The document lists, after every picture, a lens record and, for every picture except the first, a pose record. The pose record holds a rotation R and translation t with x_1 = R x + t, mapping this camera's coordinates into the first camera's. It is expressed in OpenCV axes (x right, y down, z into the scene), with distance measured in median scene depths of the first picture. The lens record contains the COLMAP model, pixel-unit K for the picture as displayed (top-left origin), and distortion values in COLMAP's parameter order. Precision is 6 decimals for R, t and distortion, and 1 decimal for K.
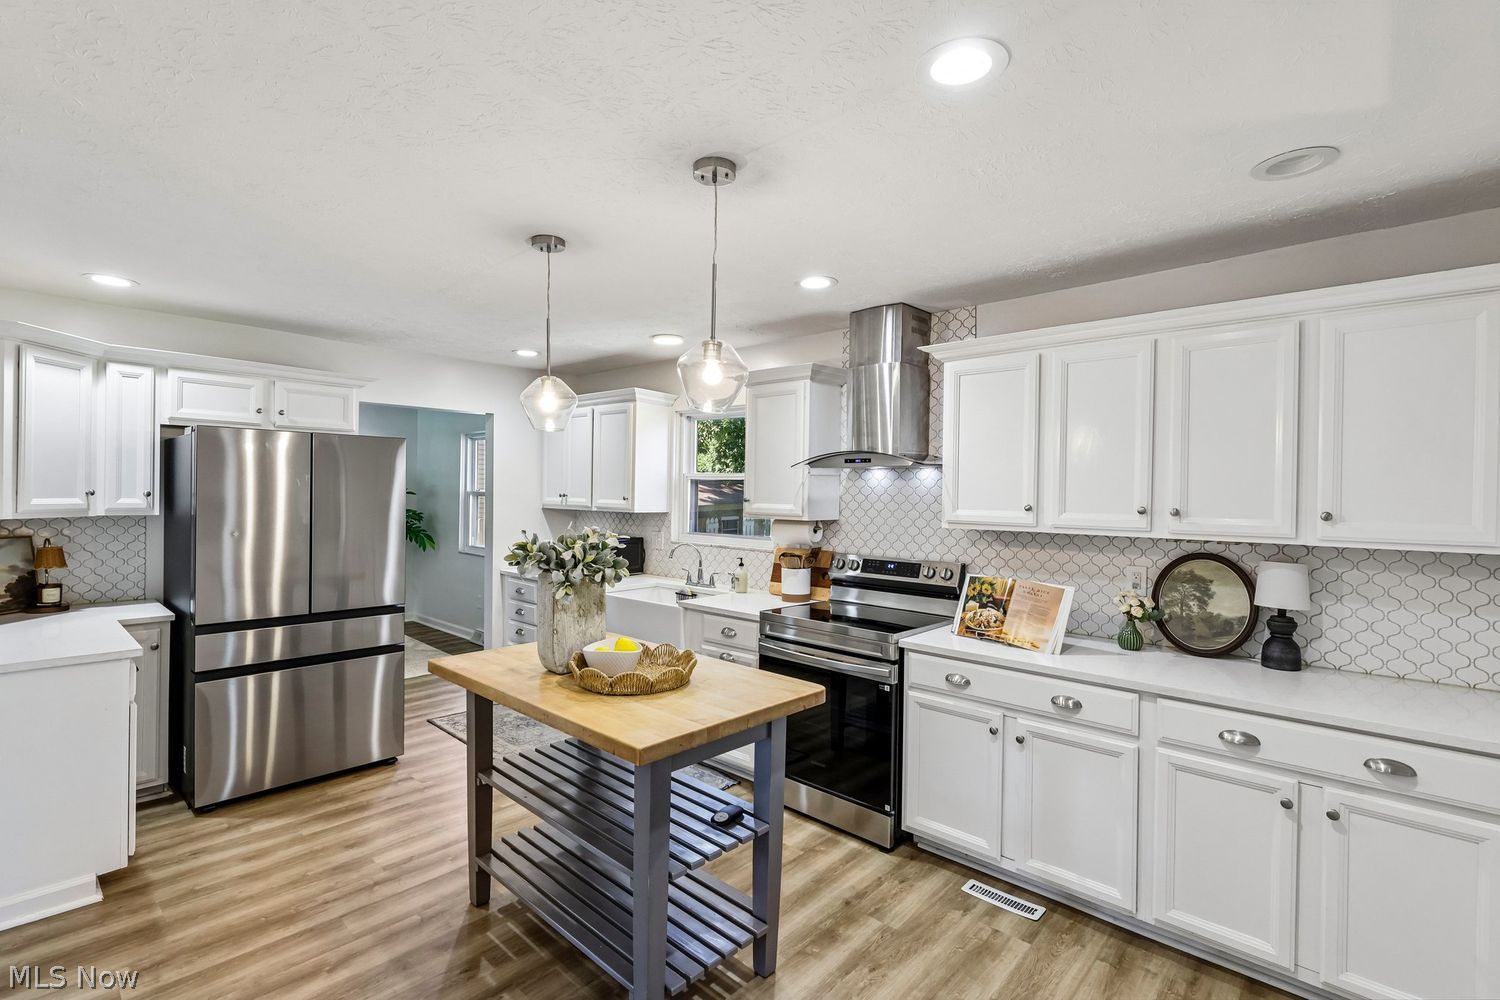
lens RADIAL K [[697.5, 0, 752.0], [0, 697.5, 499.2], [0, 0, 1]] dist [-0.000277, 0.001067]
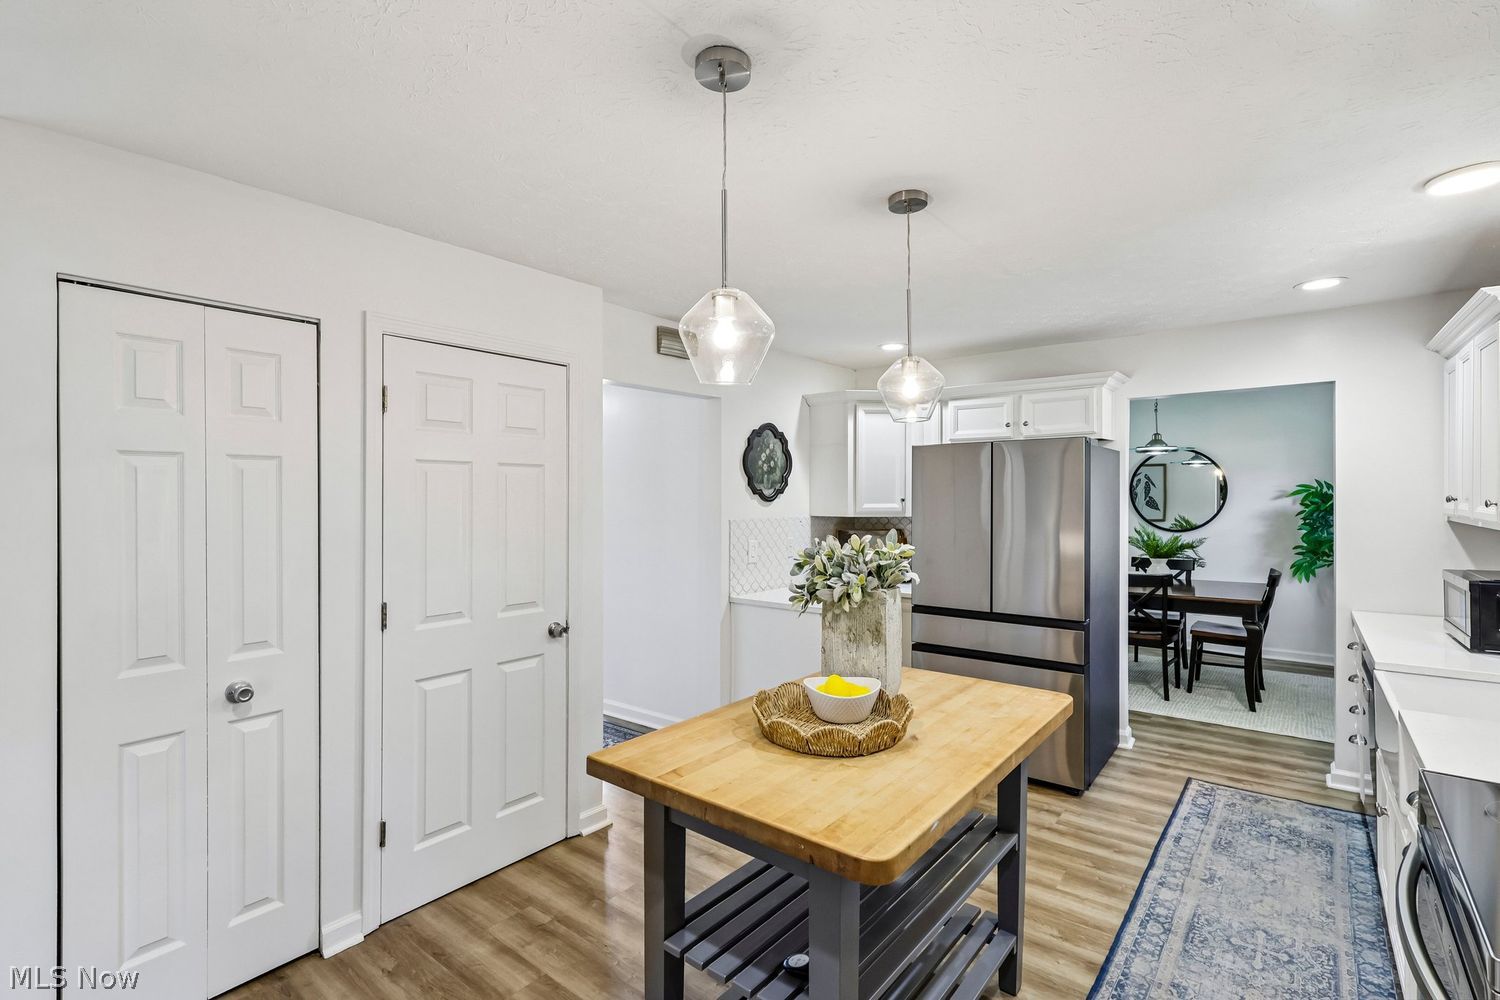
lens RADIAL K [[697.5, 0, 747.8], [0, 697.5, 498.1], [0, 0, 1]] dist [-0.000277, 0.001067]
pose [[0.070943, -0.011151, -0.997418, 0.772402], [-0.003697, 0.999928, -0.011442, 0.008165], [0.997474, 0.004499, 0.070896, 1.075928]]
